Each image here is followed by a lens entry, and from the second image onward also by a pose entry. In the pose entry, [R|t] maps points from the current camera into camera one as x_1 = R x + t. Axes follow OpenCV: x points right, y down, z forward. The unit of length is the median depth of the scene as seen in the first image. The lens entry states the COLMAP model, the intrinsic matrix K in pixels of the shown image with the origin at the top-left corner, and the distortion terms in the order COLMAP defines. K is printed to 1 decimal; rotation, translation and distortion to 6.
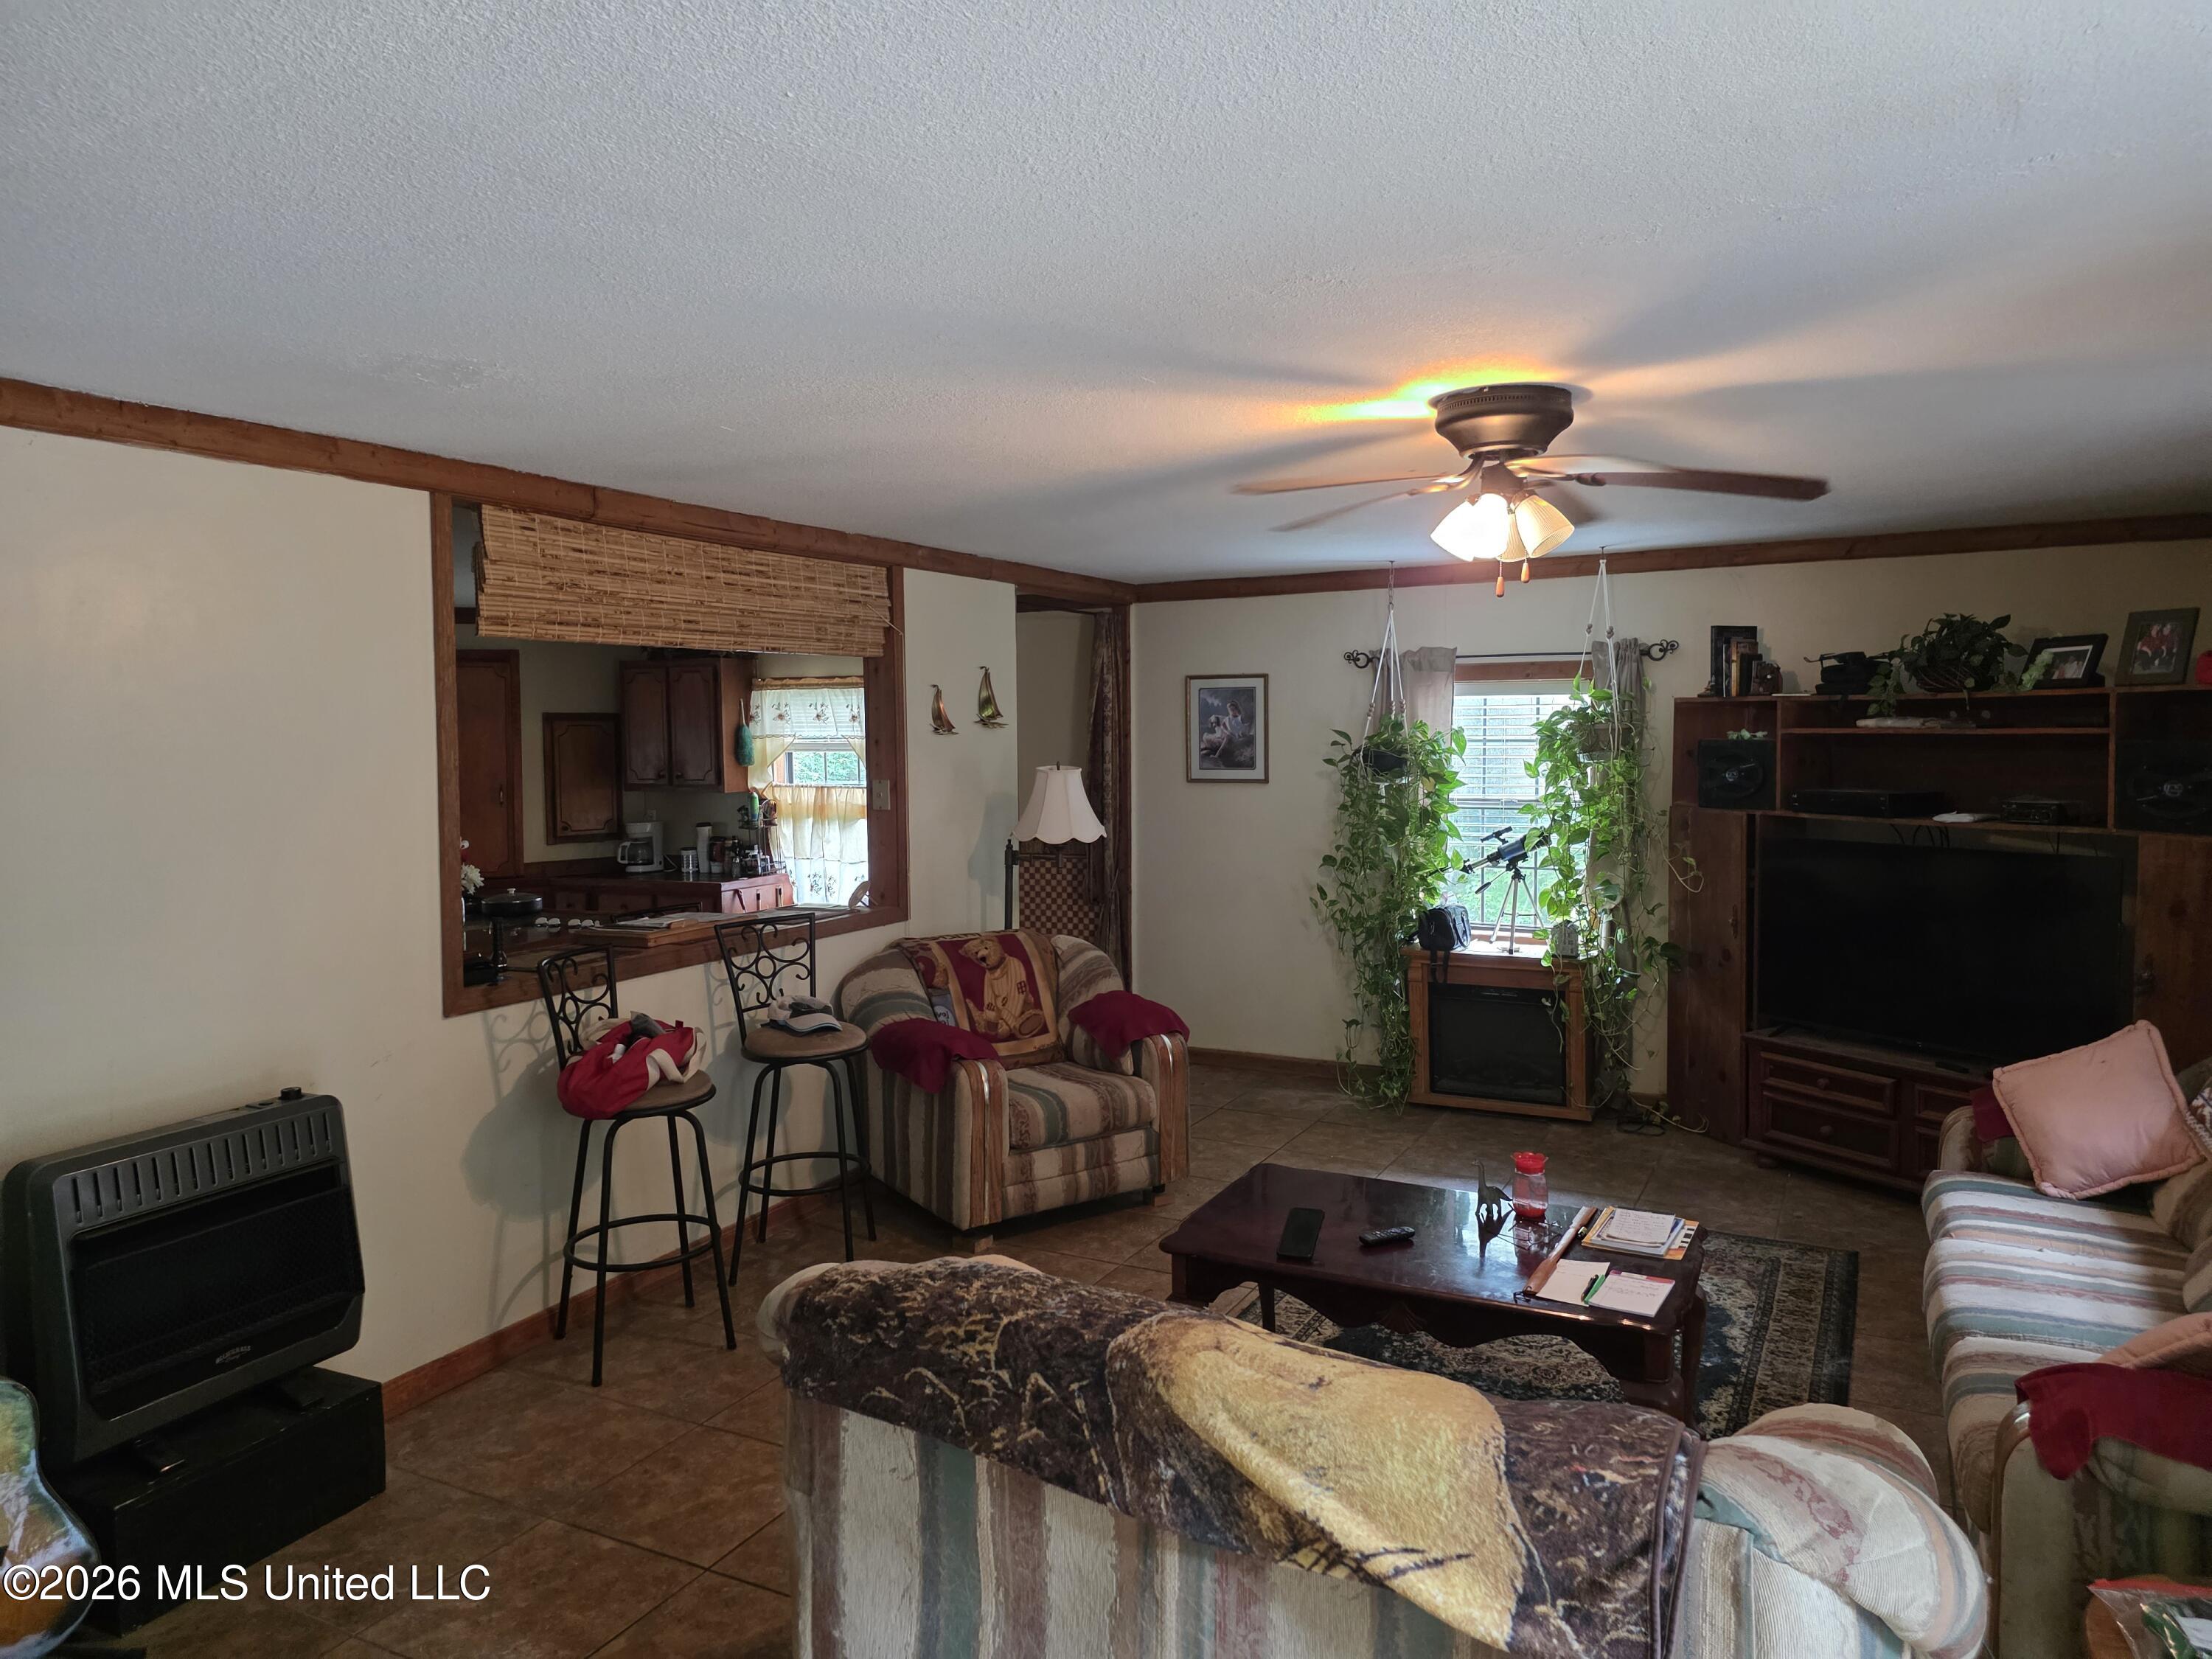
lens RADIAL K [[1427.4, 0, 1108.8], [0, 1427.4, 814.2], [0, 0, 1]] dist [0.089503, -0.024415]
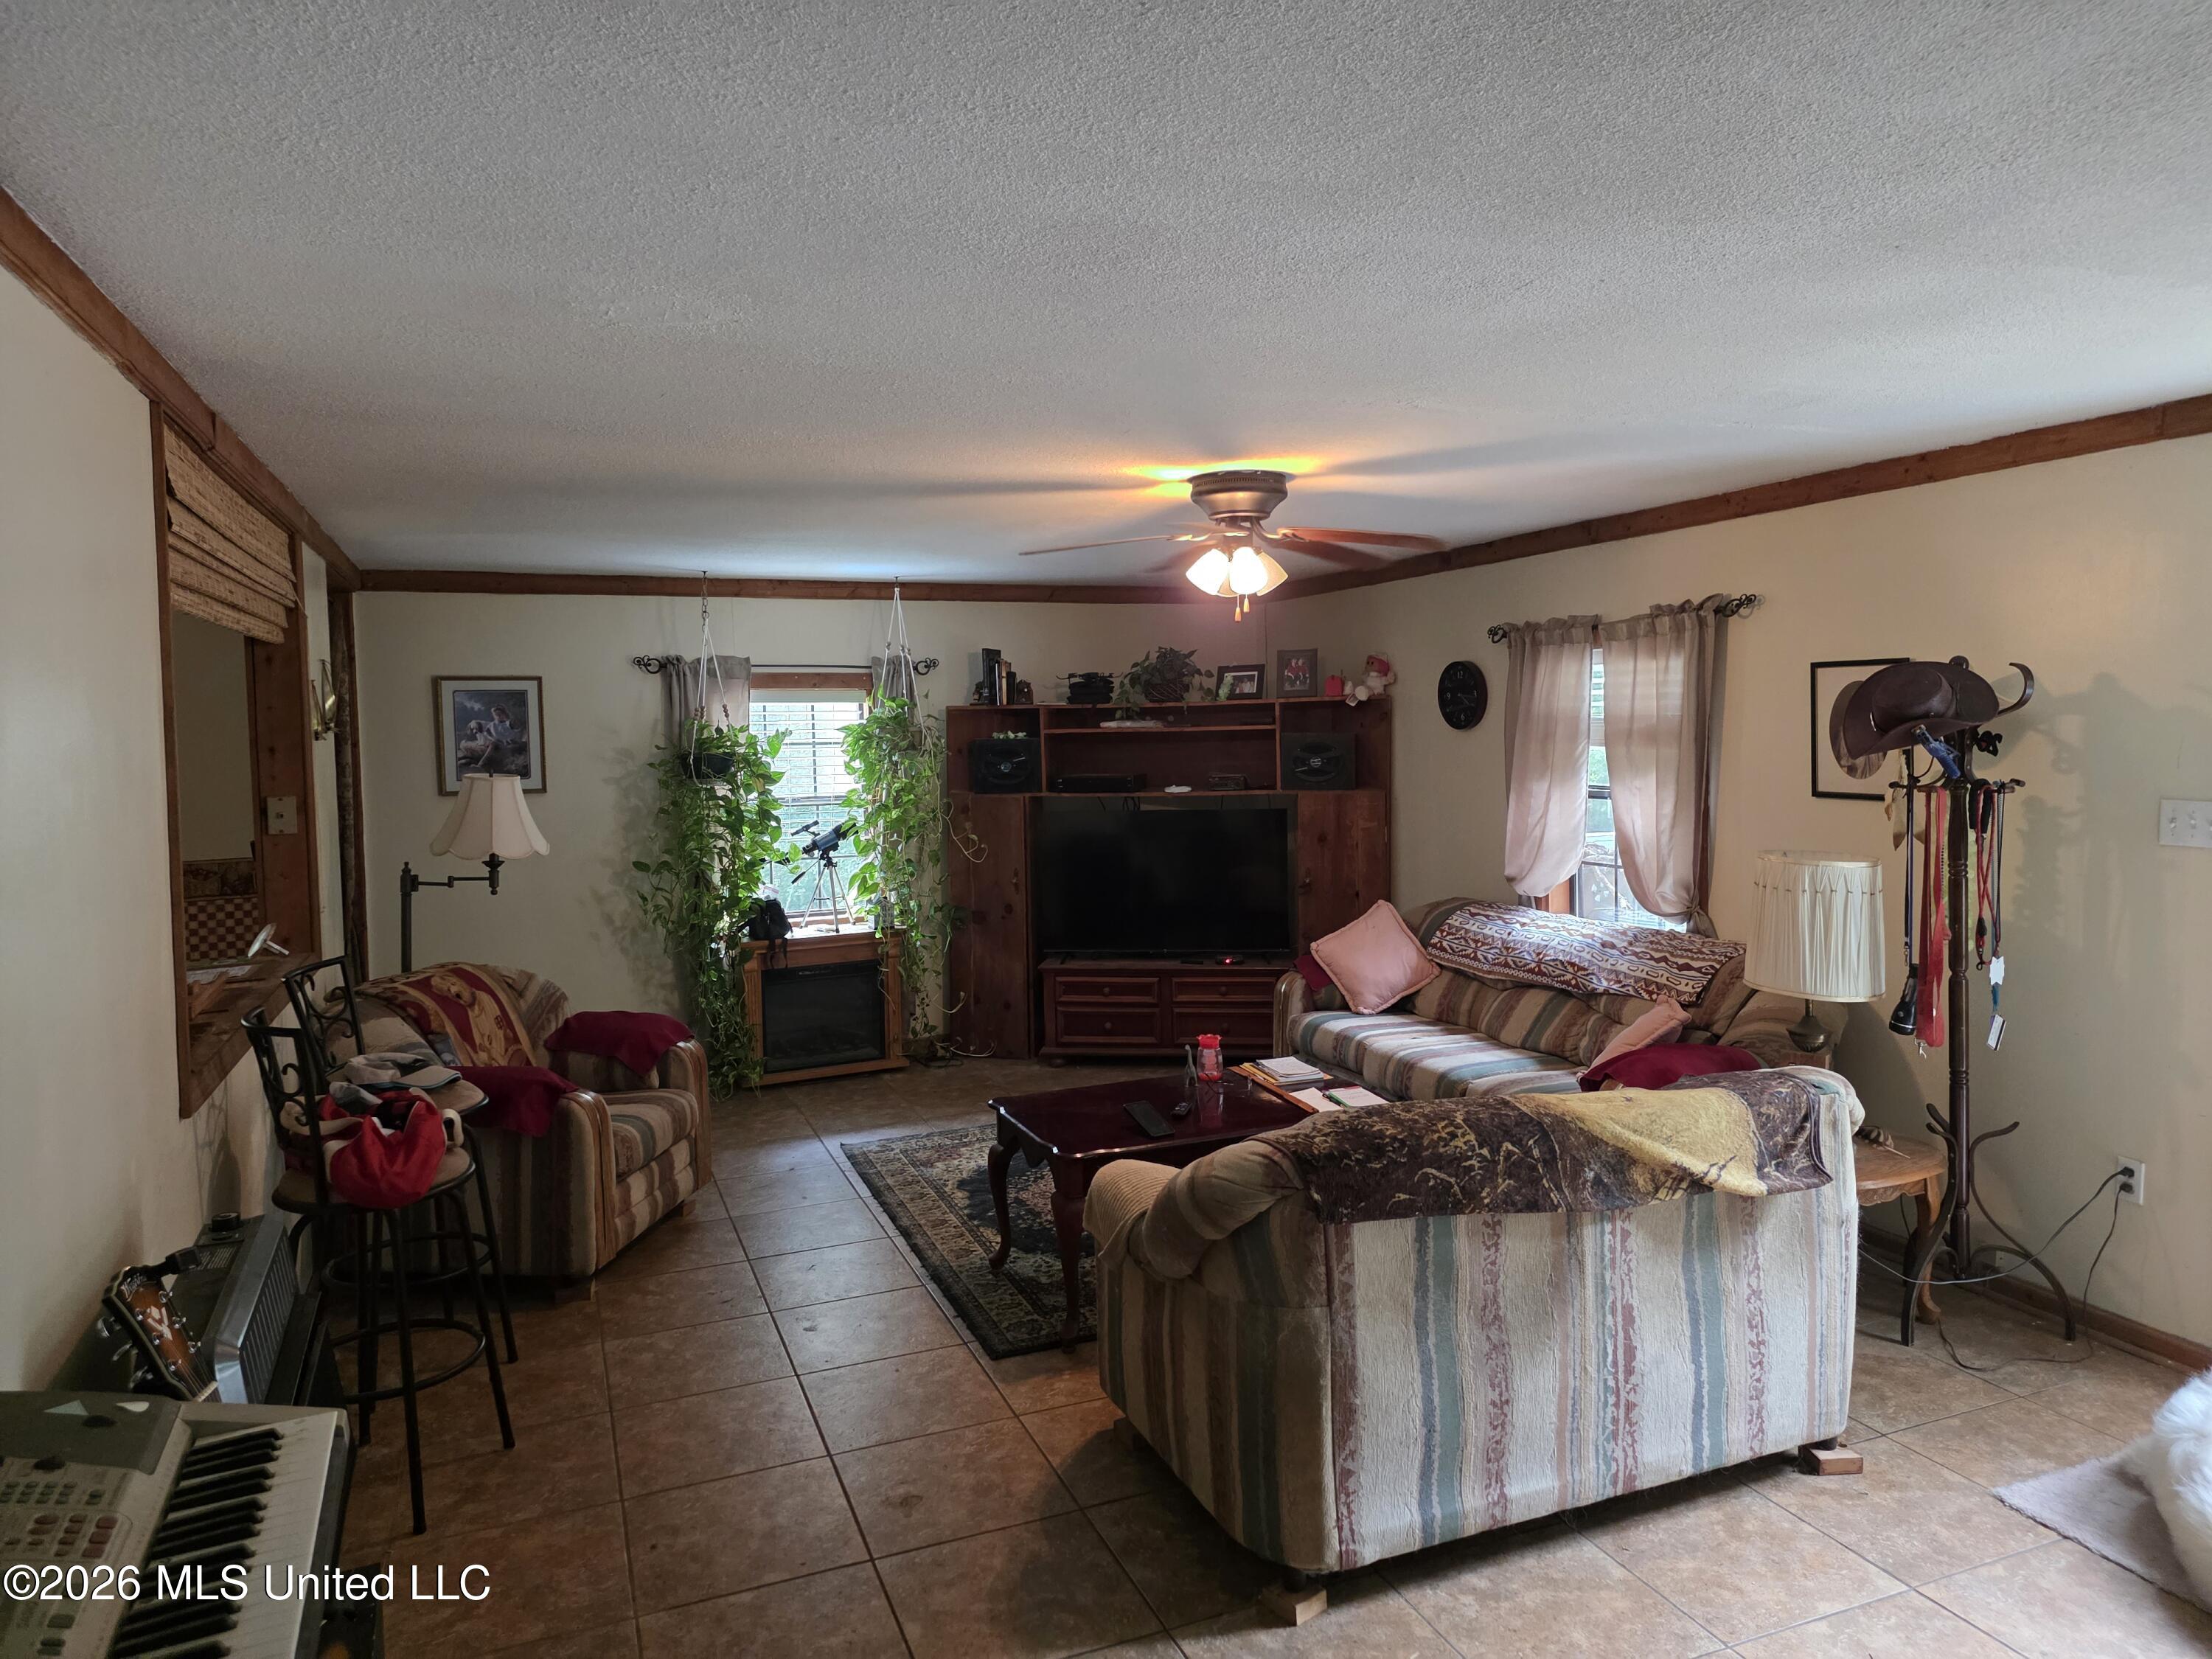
lens RADIAL K [[1427.4, 0, 1128.8], [0, 1427.4, 812.2], [0, 0, 1]] dist [0.089503, -0.024415]
pose [[0.667653, -0.050919, 0.742730, -0.440513], [0.061111, 0.998040, 0.013488, 0.002491], [-0.741961, 0.036384, 0.669456, 0.092939]]
